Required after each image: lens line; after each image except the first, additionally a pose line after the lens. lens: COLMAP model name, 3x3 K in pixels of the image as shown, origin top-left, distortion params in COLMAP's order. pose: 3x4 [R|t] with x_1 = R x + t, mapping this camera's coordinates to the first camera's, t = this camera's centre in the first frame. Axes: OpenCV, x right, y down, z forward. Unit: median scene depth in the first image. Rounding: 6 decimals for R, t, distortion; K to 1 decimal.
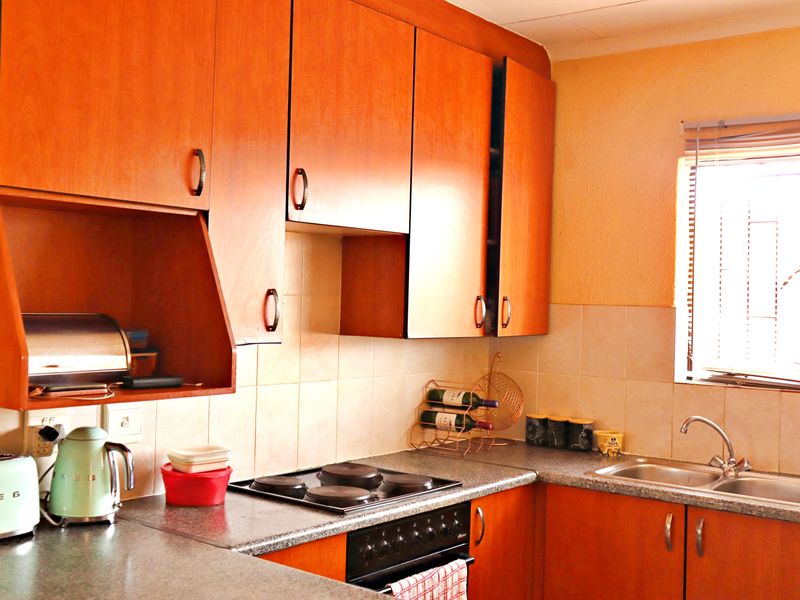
lens RADIAL K [[933.4, 0, 400.0], [0, 933.4, 300.0], [0, 0, 1]] dist [0.001230, 0.002249]
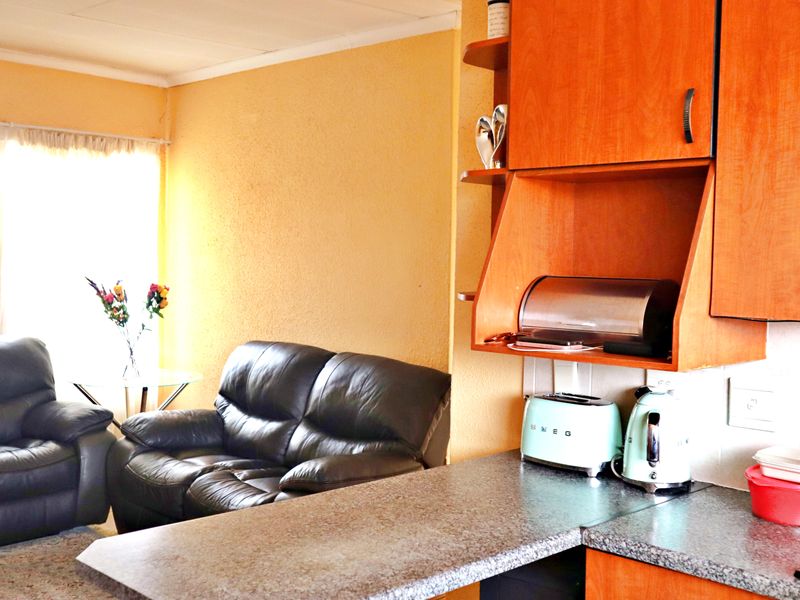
lens RADIAL K [[933.4, 0, 400.0], [0, 933.4, 300.0], [0, 0, 1]] dist [0.001230, 0.002249]
pose [[-0.119715, 0.010559, -0.992752, 0.728976], [-0.025831, 0.999572, 0.013747, 0.032154], [0.992472, 0.027289, -0.119391, 0.899457]]
